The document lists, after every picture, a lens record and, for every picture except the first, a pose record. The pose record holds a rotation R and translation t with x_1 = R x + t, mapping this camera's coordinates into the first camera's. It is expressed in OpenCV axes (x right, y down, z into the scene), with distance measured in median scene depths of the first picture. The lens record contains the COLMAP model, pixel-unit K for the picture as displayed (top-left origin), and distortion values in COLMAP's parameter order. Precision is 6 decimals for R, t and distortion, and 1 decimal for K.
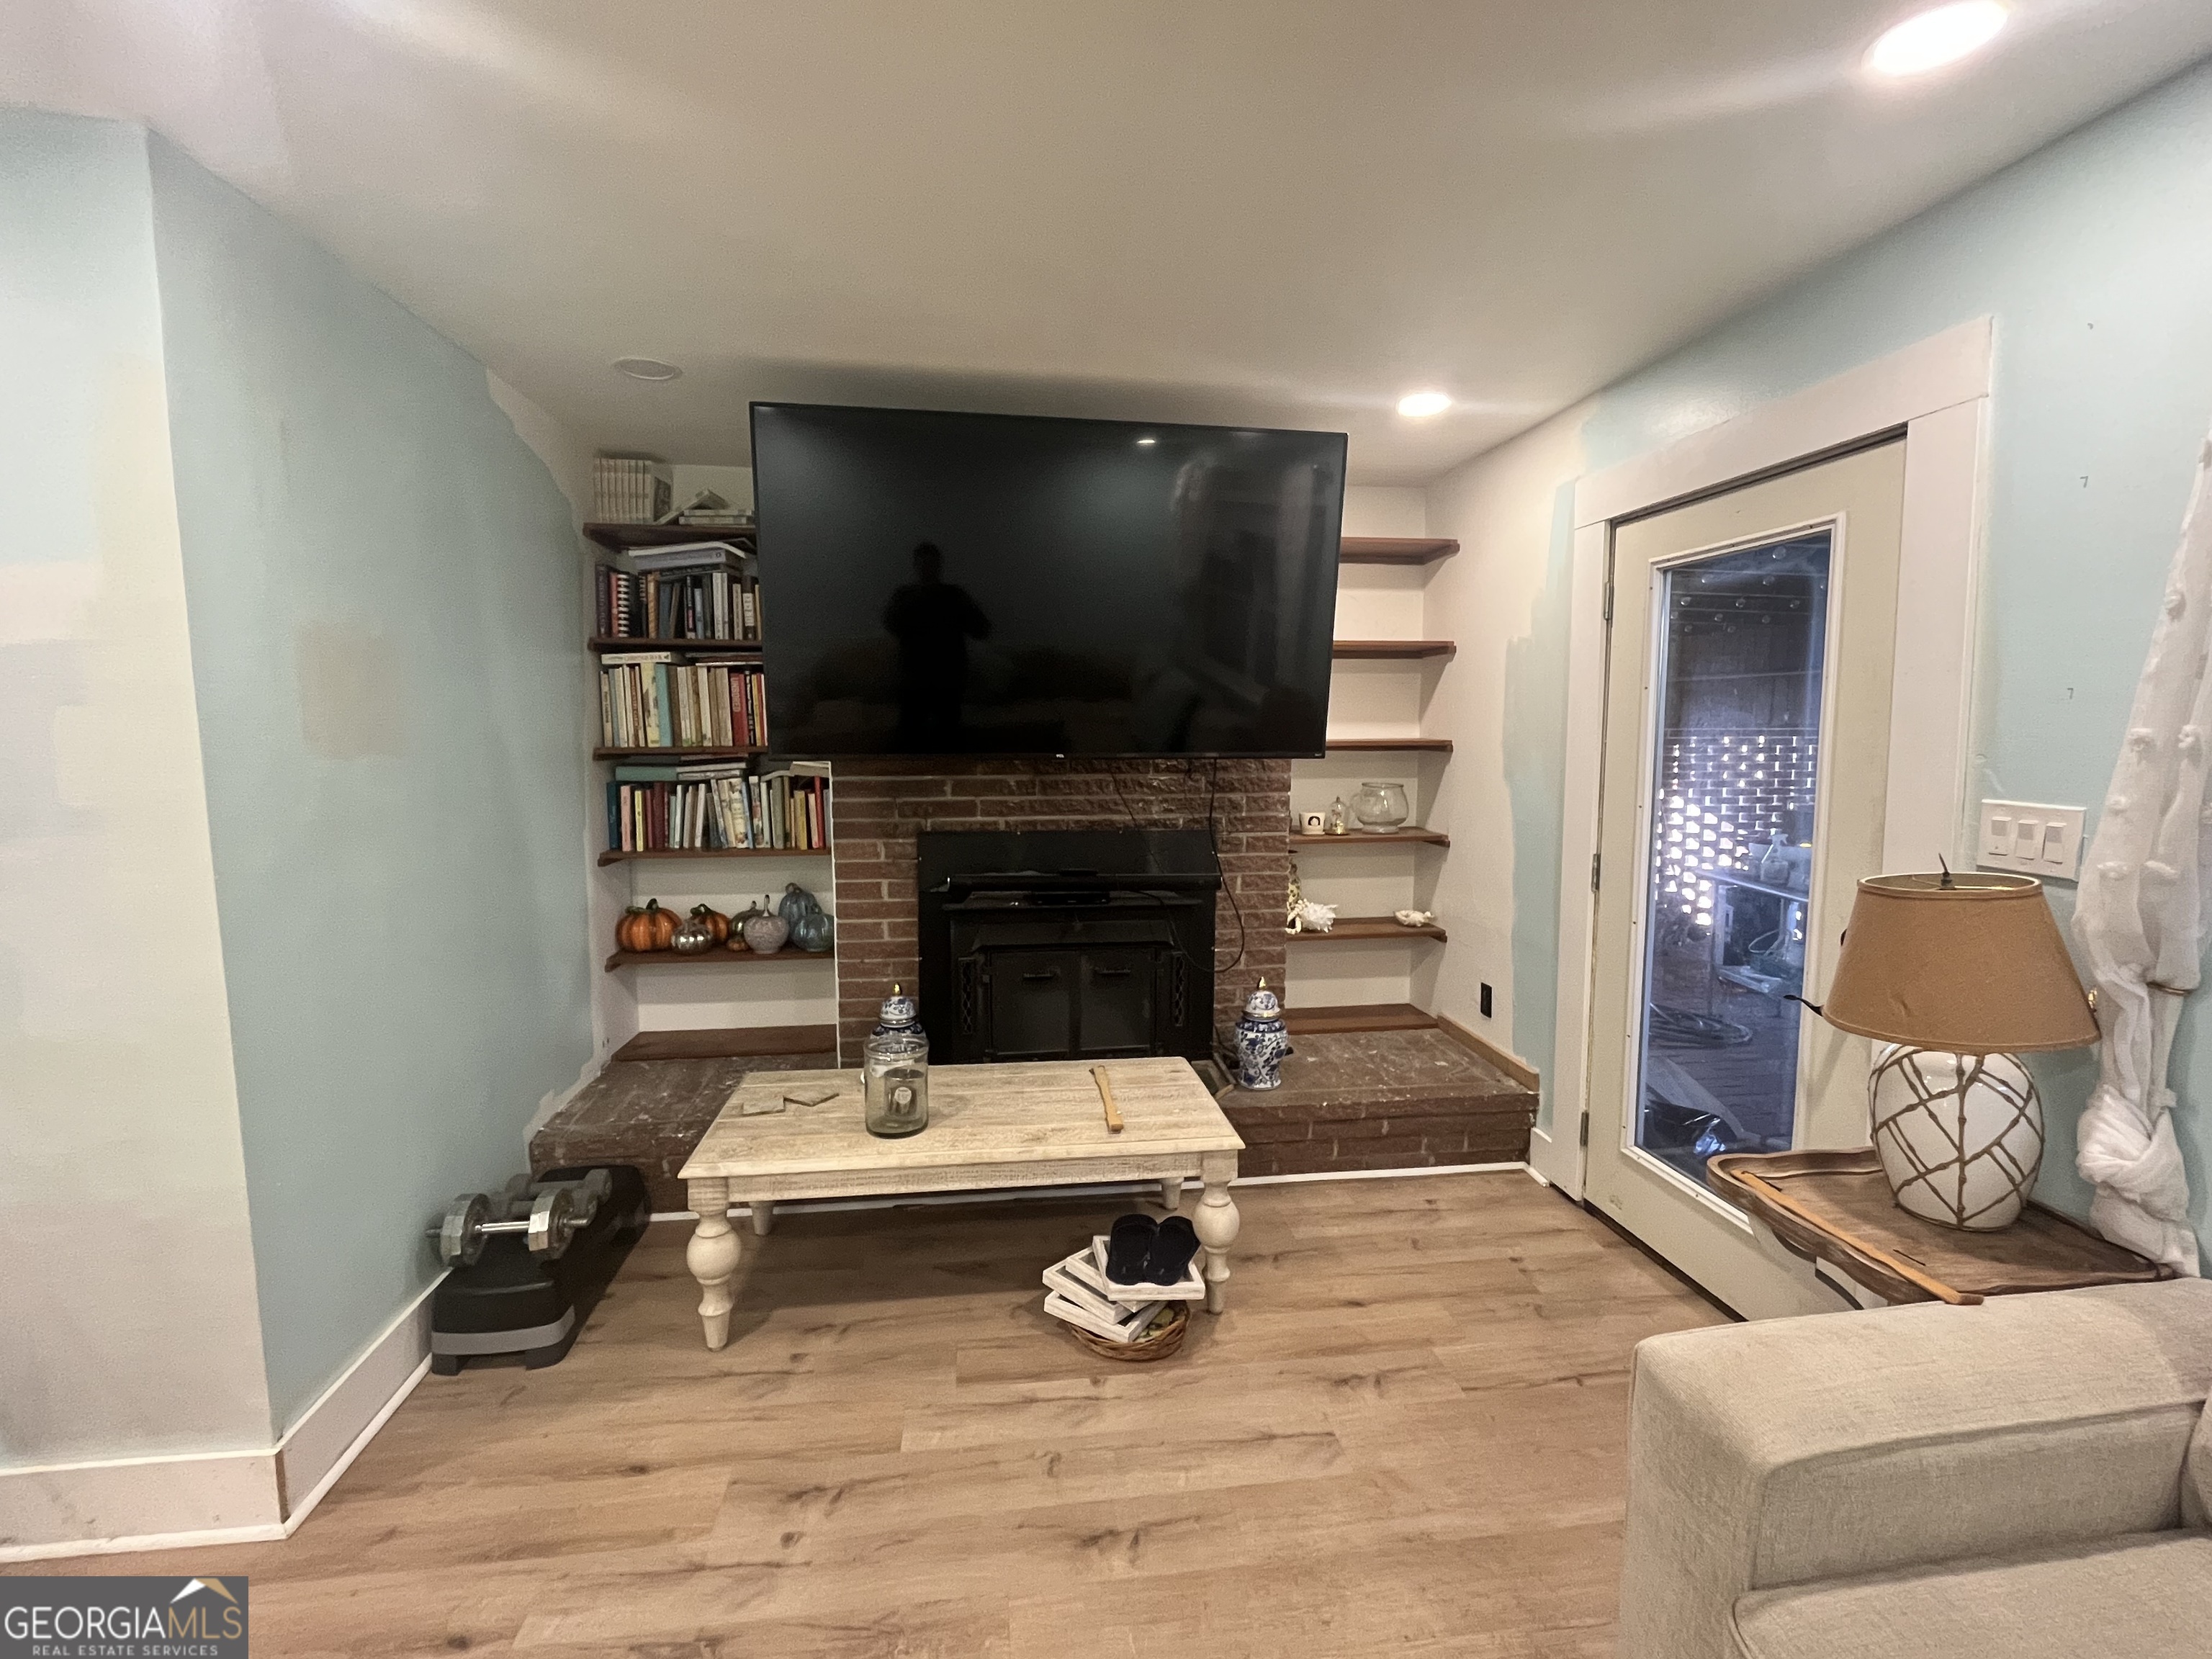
lens RADIAL K [[985.2, 0, 1105.8], [0, 985.2, 823.8], [0, 0, 1]] dist [-0.000459, 0.000199]
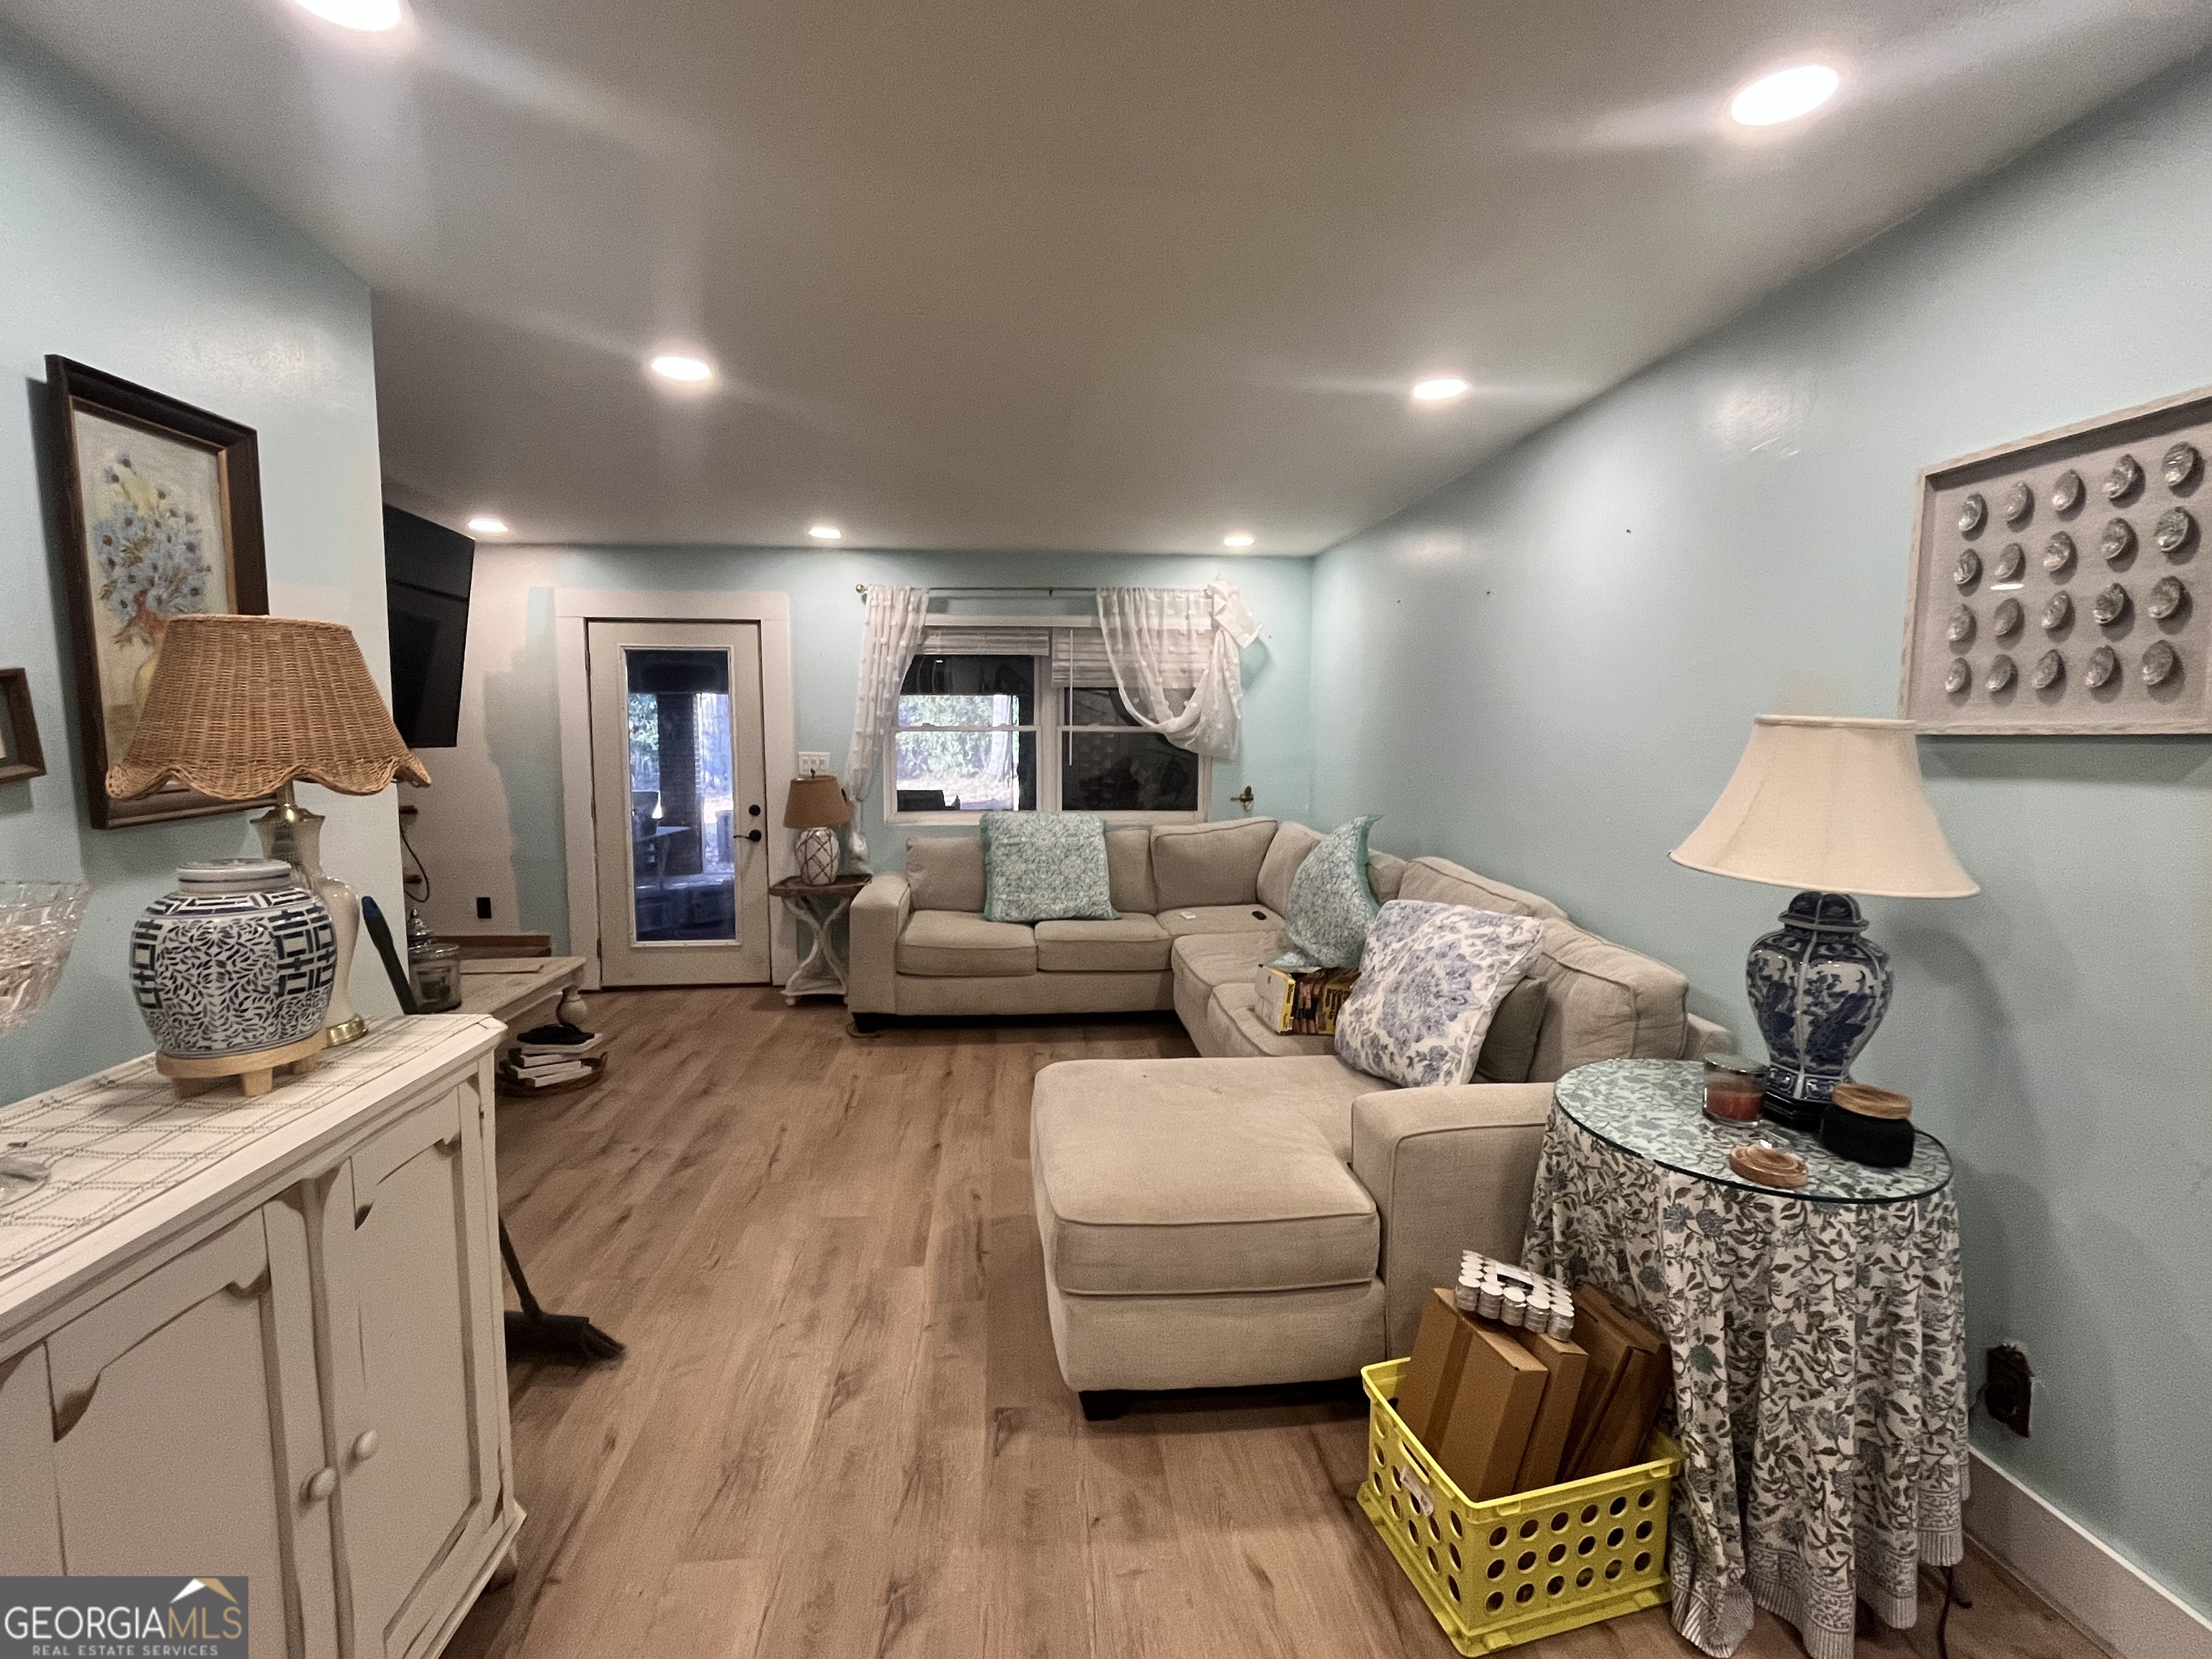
lens RADIAL K [[985.2, 0, 1105.8], [0, 985.2, 823.8], [0, 0, 1]] dist [-0.000459, 0.000199]
pose [[0.027215, -0.088131, 0.995737, -1.693348], [0.093982, 0.991919, 0.085224, 0.018328], [-0.995202, 0.091262, 0.035278, -0.023385]]
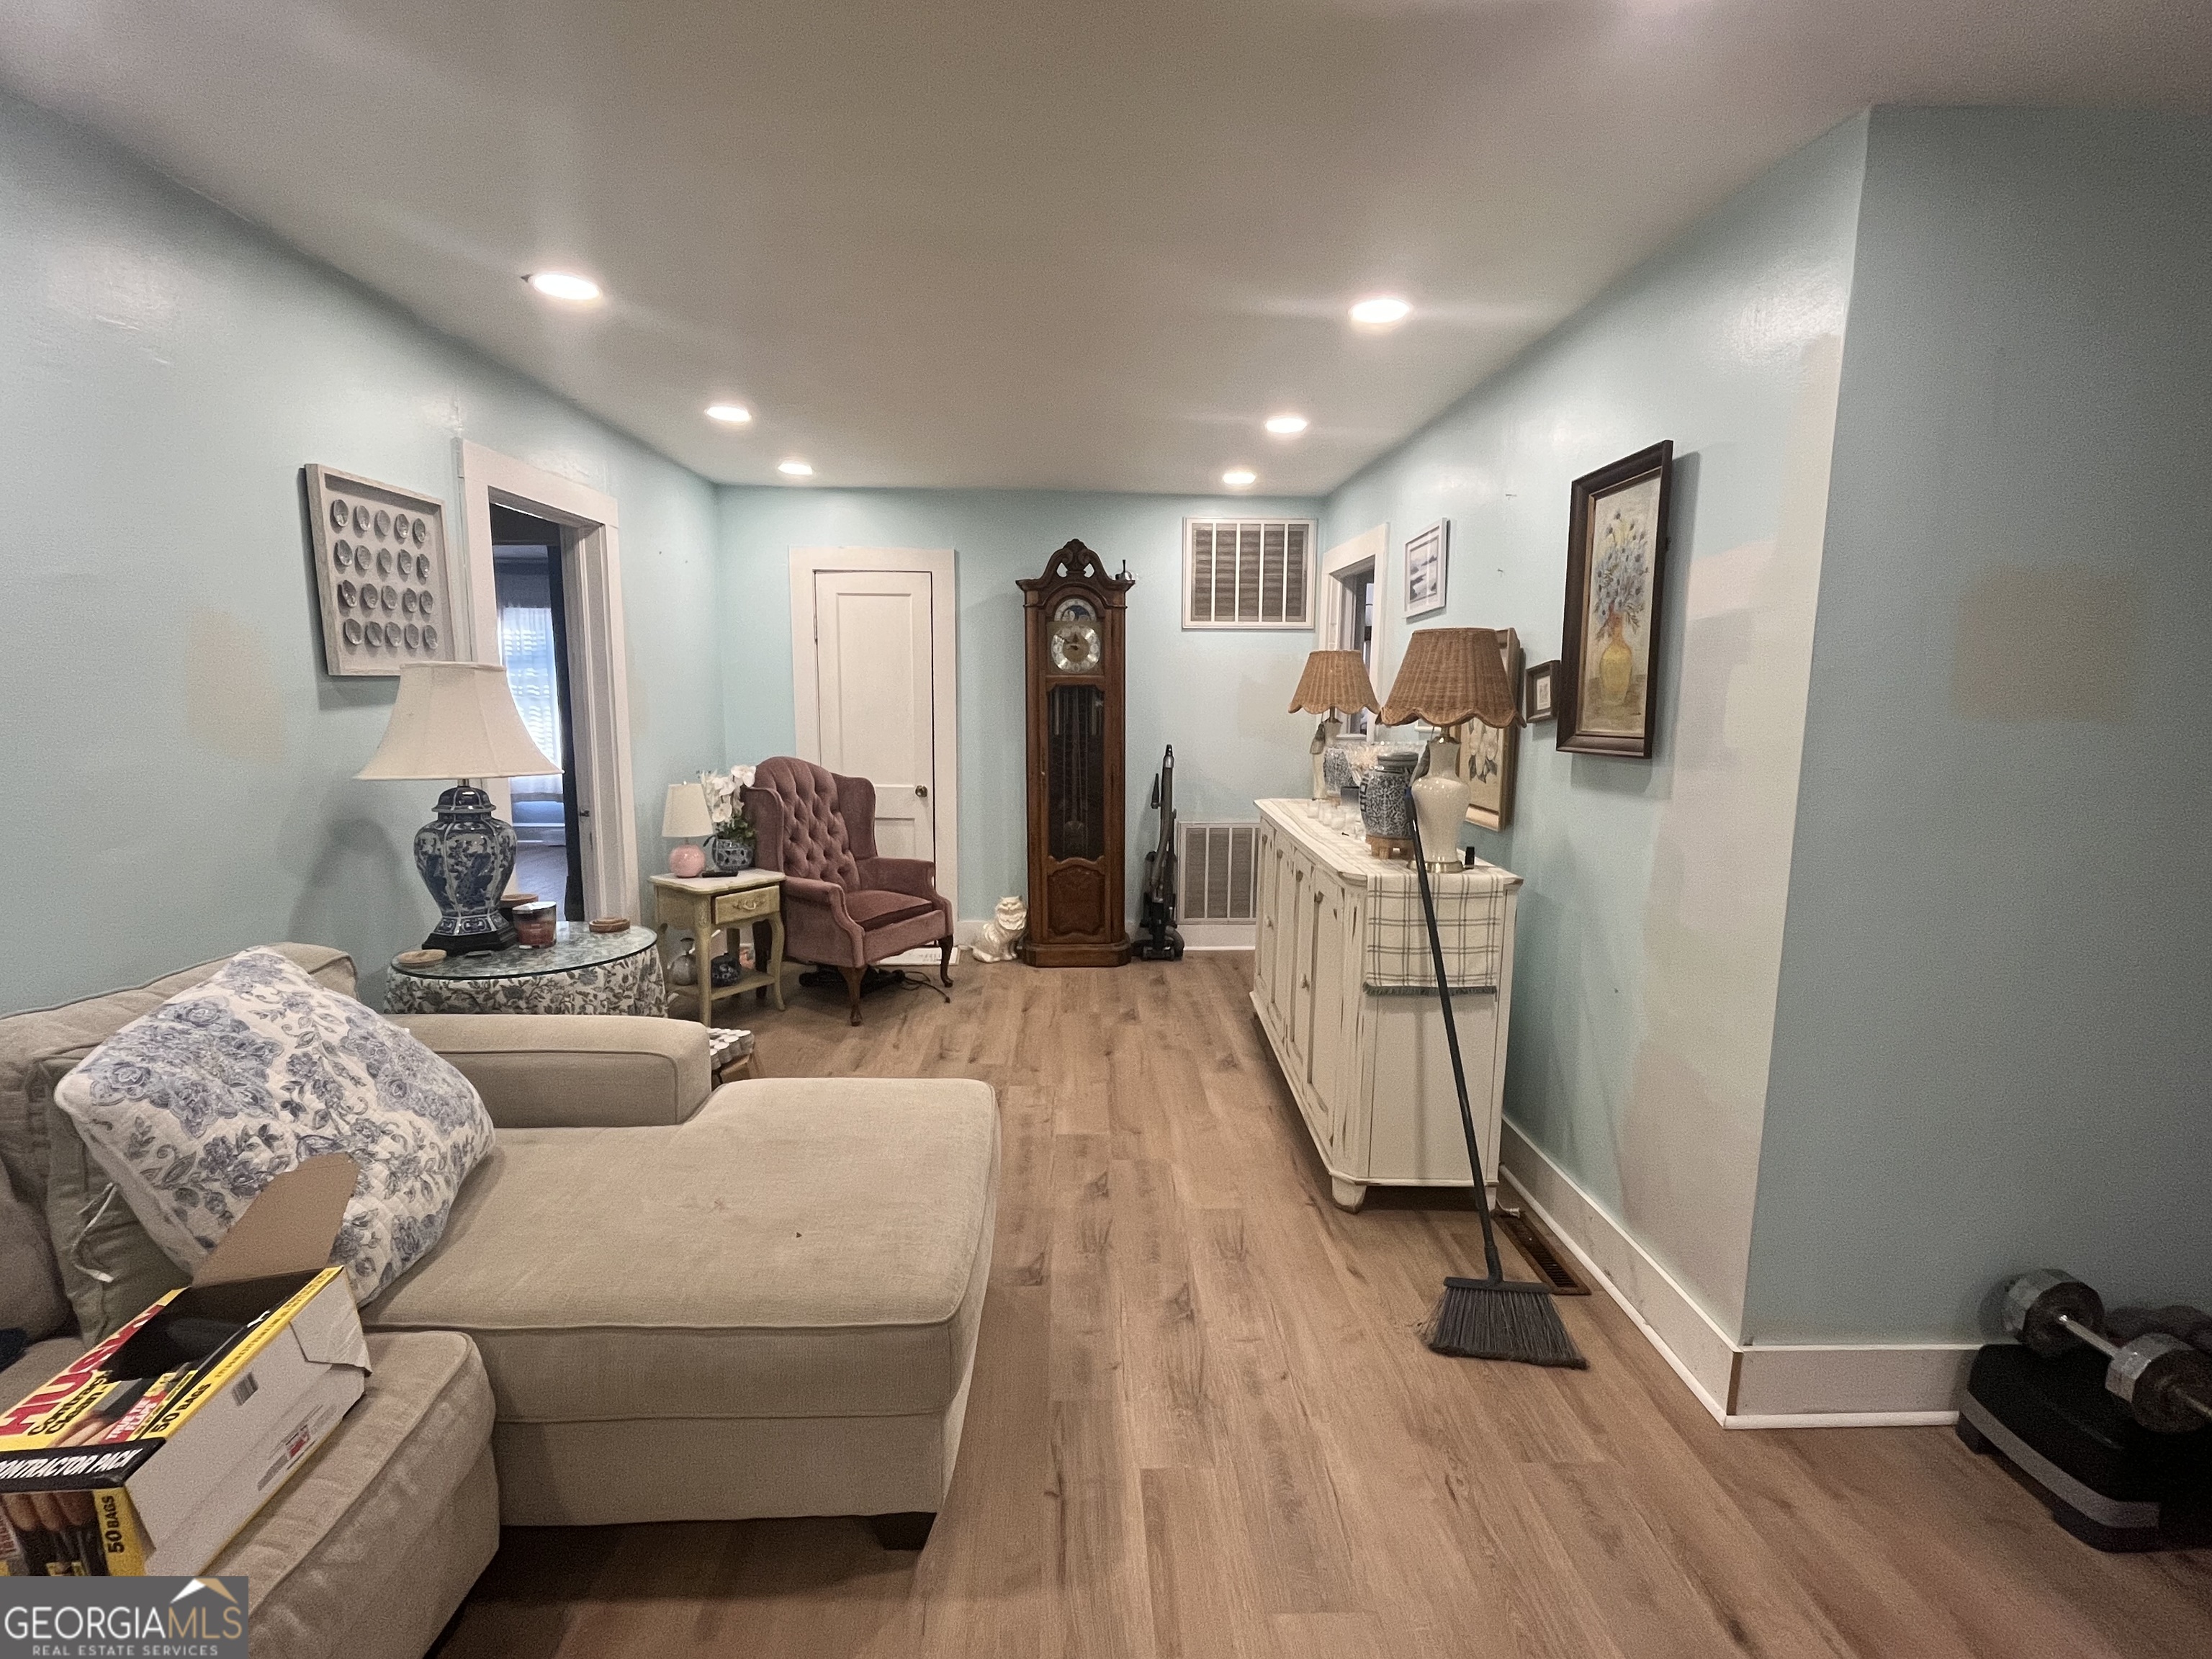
lens RADIAL K [[985.2, 0, 1105.8], [0, 985.2, 823.8], [0, 0, 1]] dist [-0.000459, 0.000199]
pose [[-0.095955, 0.141521, -0.985274, 0.169972], [-0.112954, 0.981899, 0.152037, -0.016999], [0.988956, 0.125879, -0.078233, 0.254646]]
